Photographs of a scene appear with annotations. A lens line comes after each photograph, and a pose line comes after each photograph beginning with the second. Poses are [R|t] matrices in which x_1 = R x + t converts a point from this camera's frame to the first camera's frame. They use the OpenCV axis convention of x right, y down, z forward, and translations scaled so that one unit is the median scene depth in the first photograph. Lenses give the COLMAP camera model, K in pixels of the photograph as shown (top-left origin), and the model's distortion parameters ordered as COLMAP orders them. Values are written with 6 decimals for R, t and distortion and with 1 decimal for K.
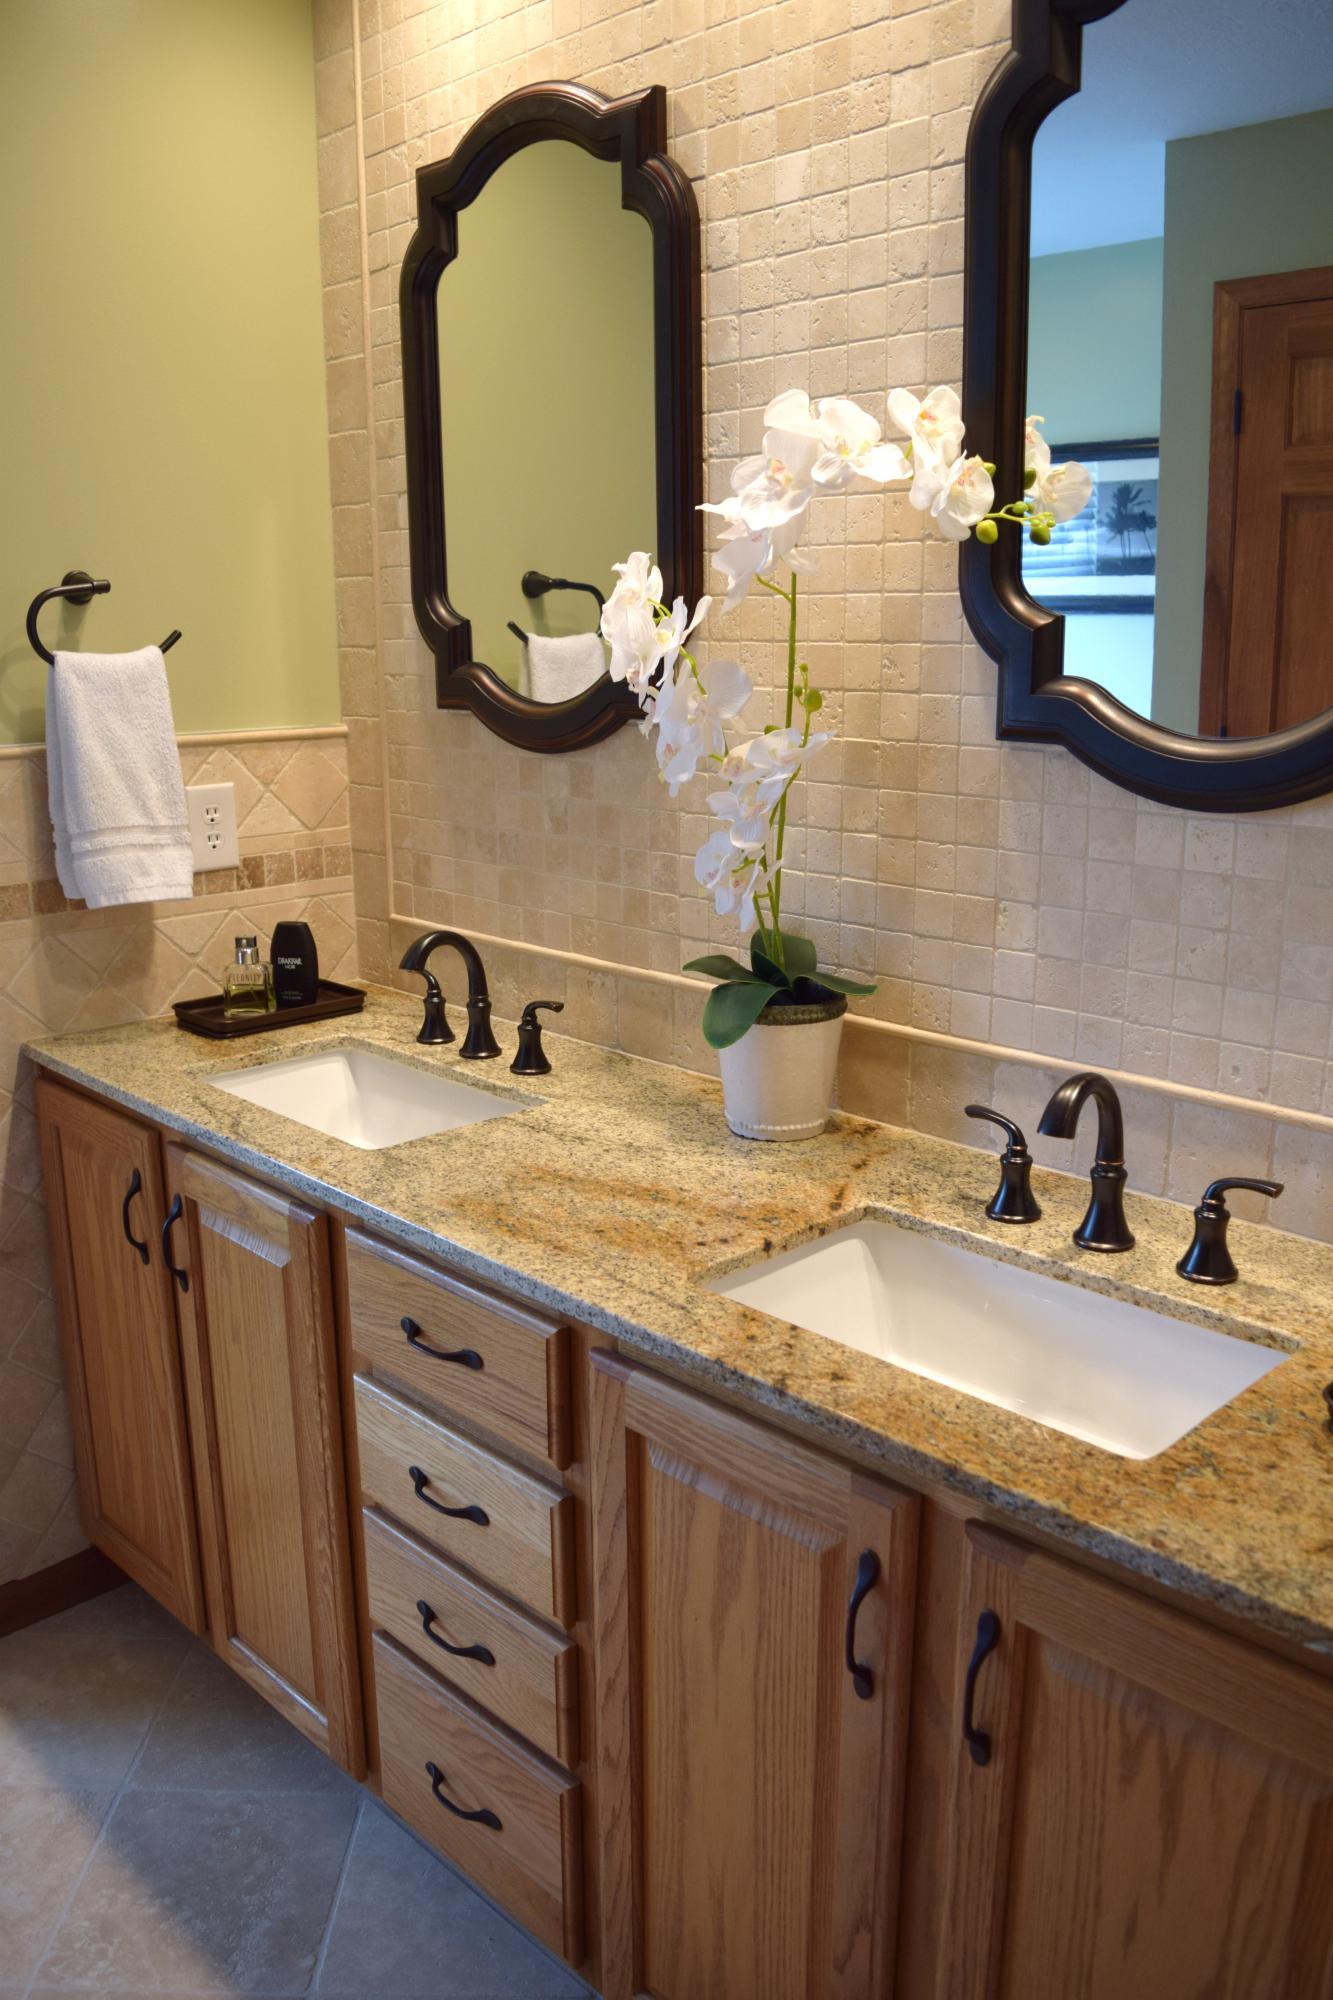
lens RADIAL K [[1552.8, 0, 666.5], [0, 1552.8, 1000.0], [0, 0, 1]] dist [-0.091448, 0.008157]
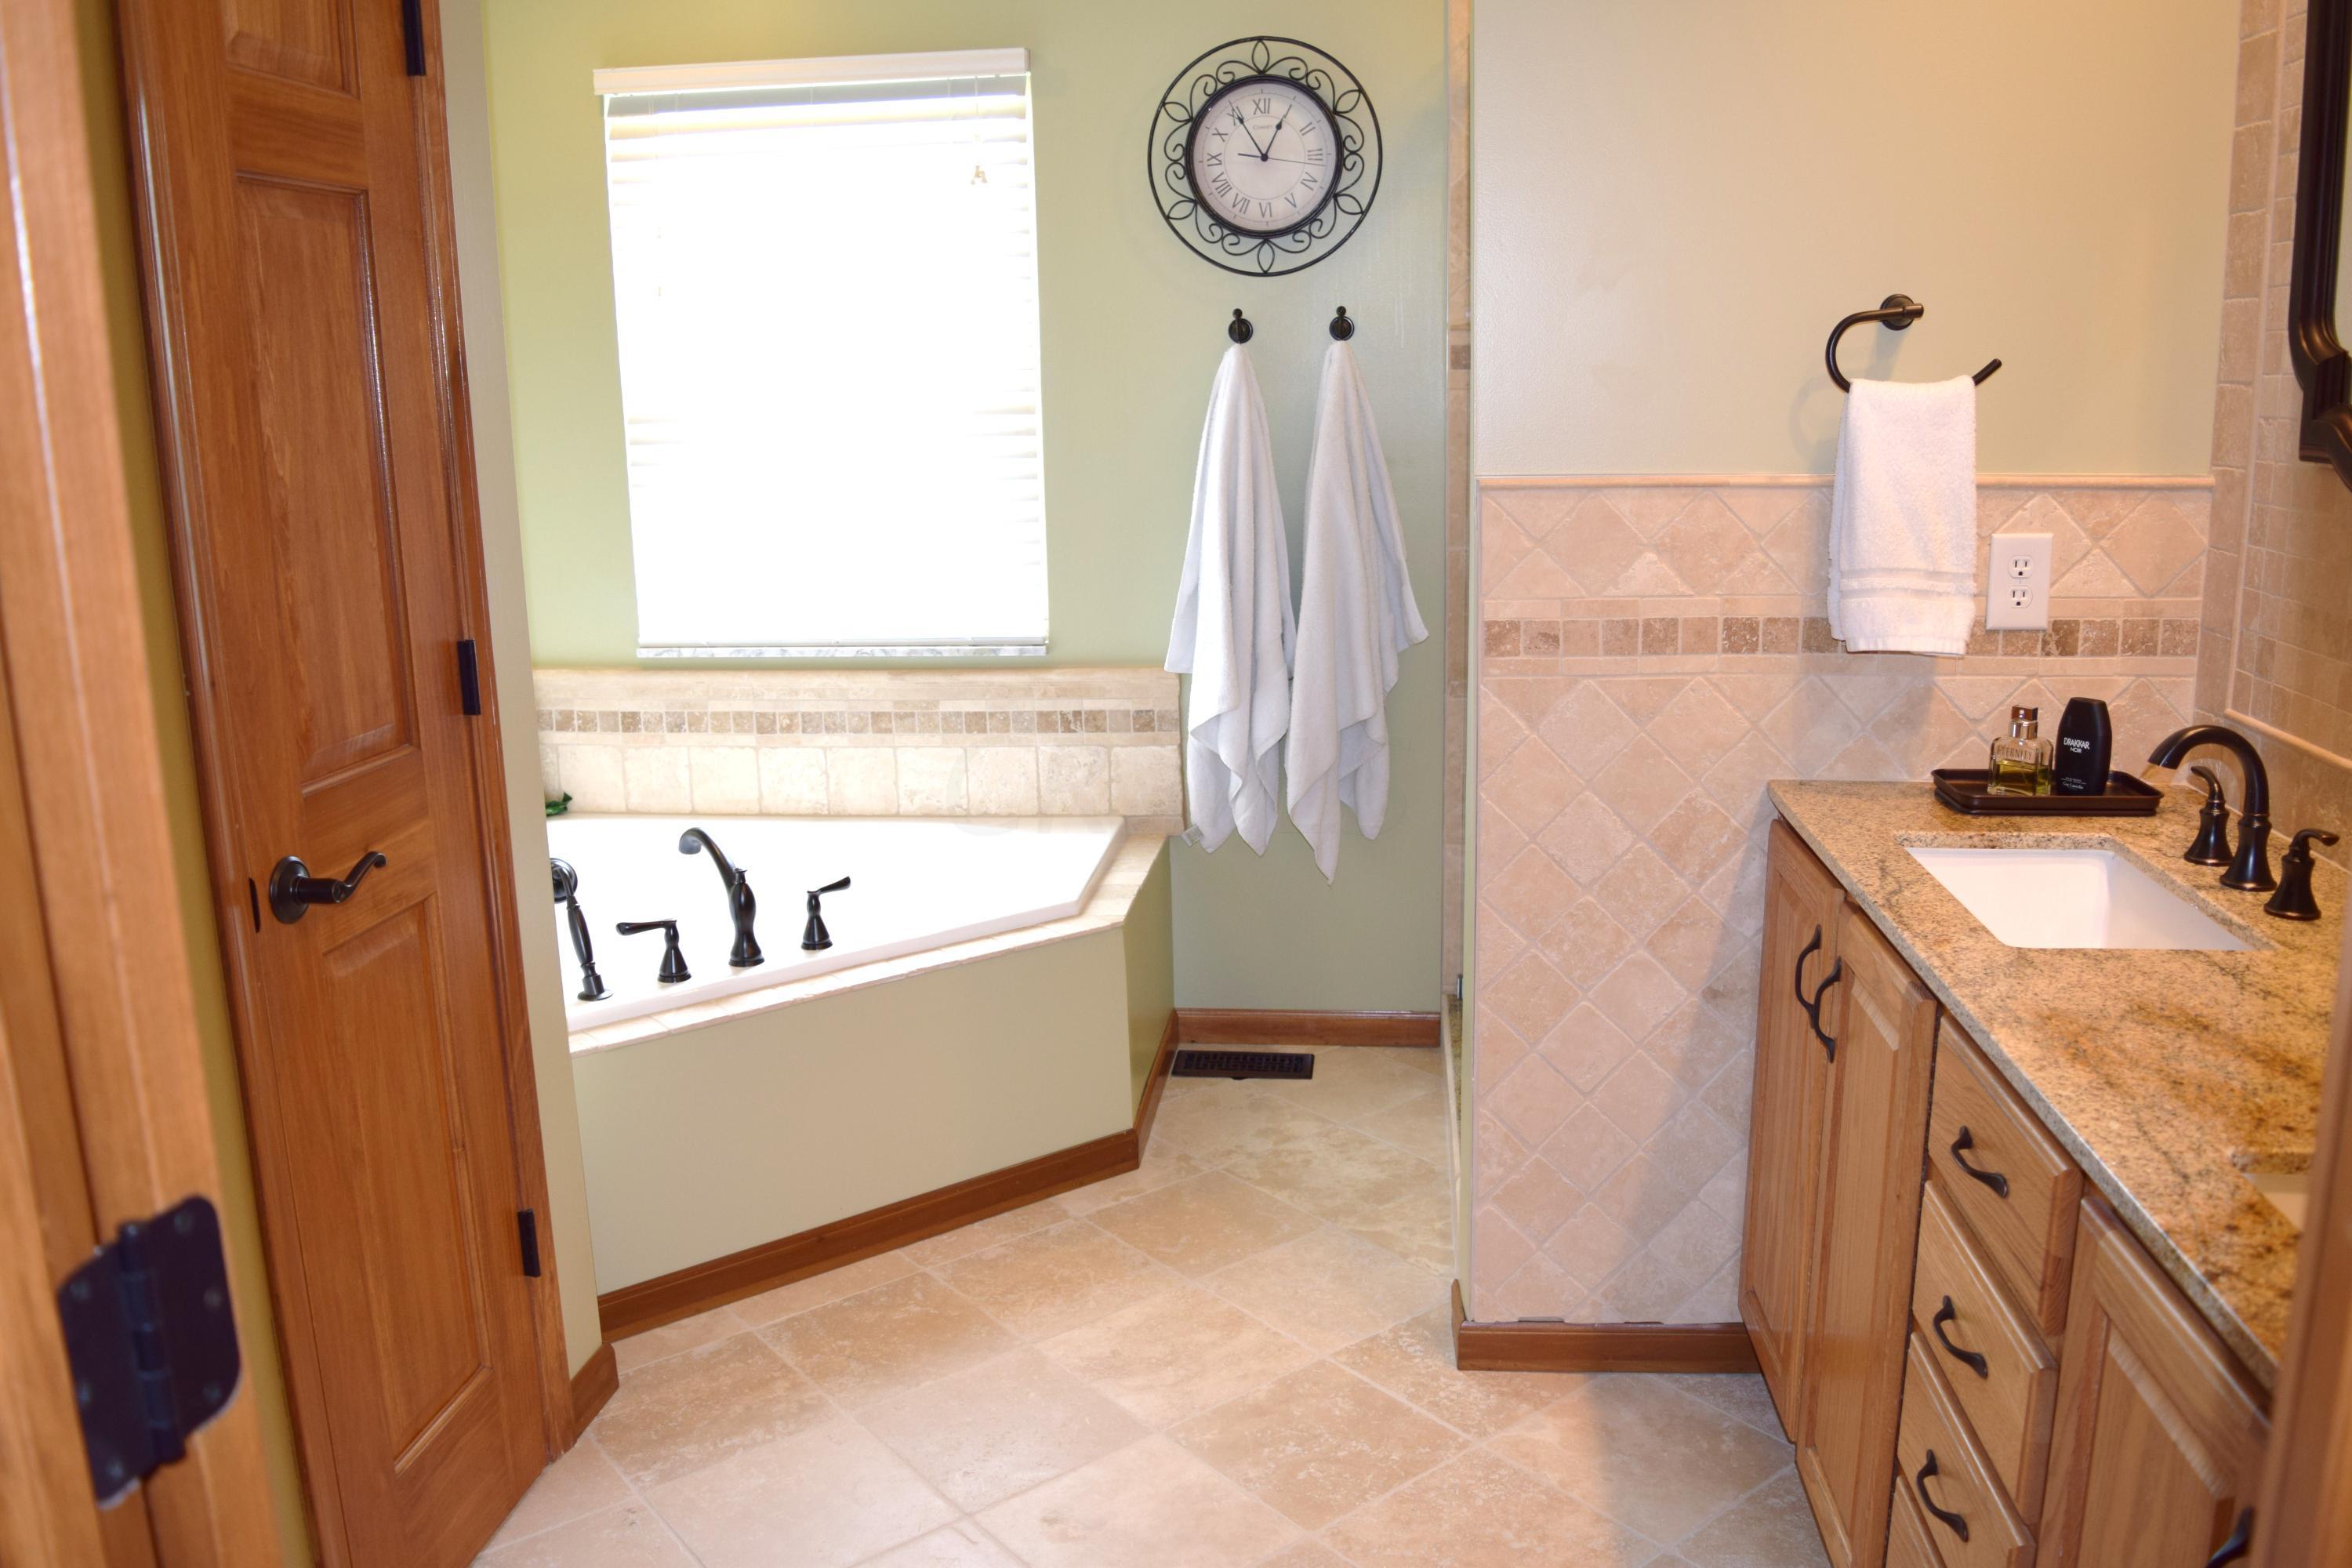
lens RADIAL K [[1826.0, 0, 1186.0], [0, 1826.0, 773.5], [0, 0, 1]] dist [-0.091448, 0.008157]
pose [[0.630005, 0.157748, -0.760401, 0.228203], [-0.165370, 0.983946, 0.067112, 0.007545], [0.758780, 0.083467, 0.645977, -0.021455]]
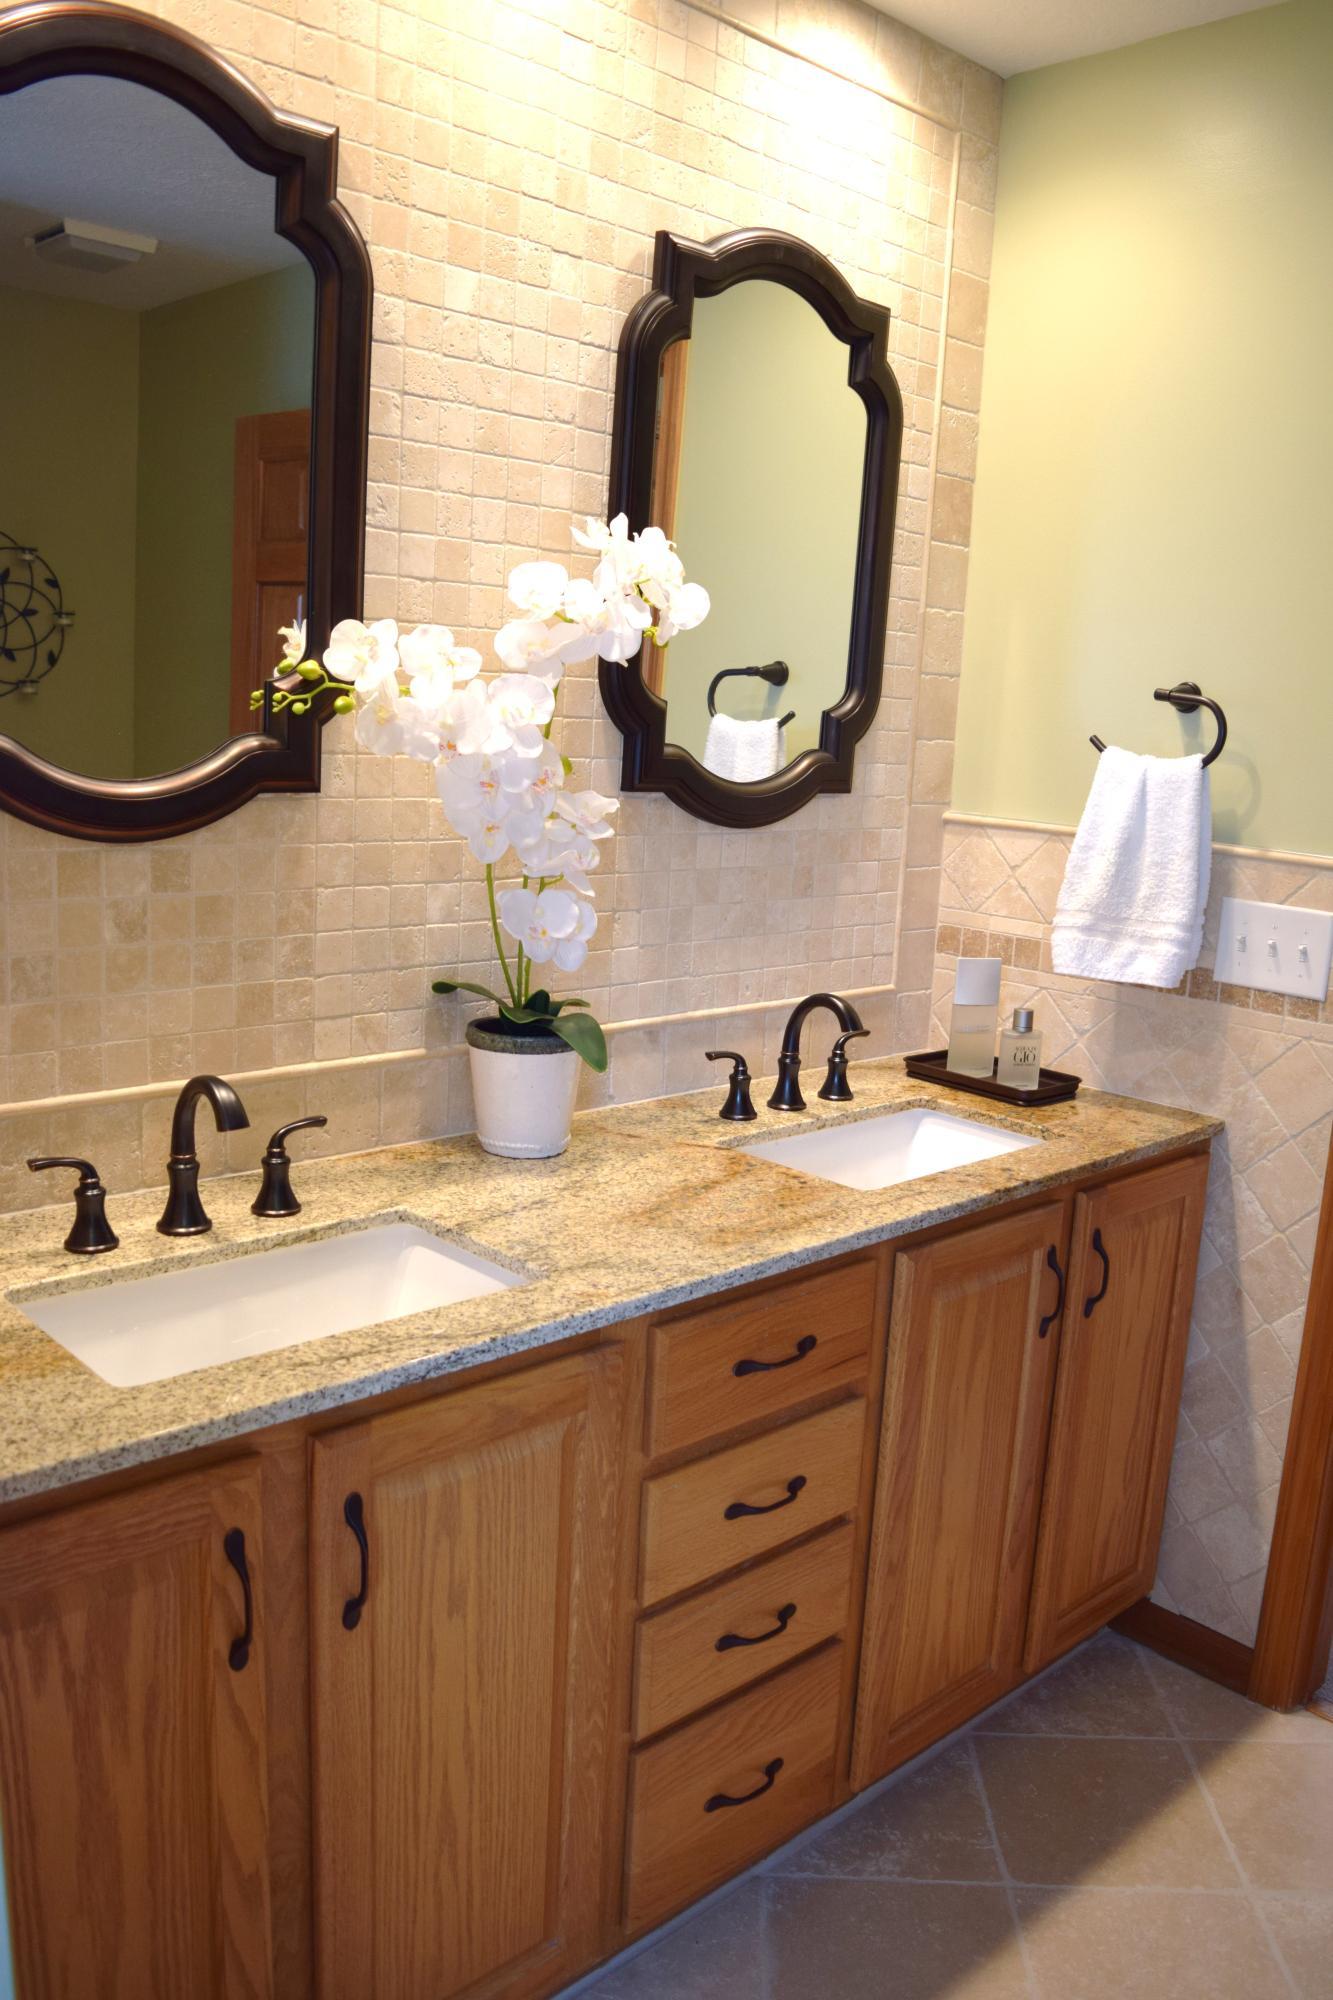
lens RADIAL K [[1552.8, 0, 666.5], [0, 1552.8, 1000.0], [0, 0, 1]] dist [-0.091448, 0.008157]
pose [[0.025495, -0.179741, 0.983384, -0.878037], [0.185182, 0.967527, 0.172042, -0.169147], [-0.982373, 0.177719, 0.057952, 0.711931]]
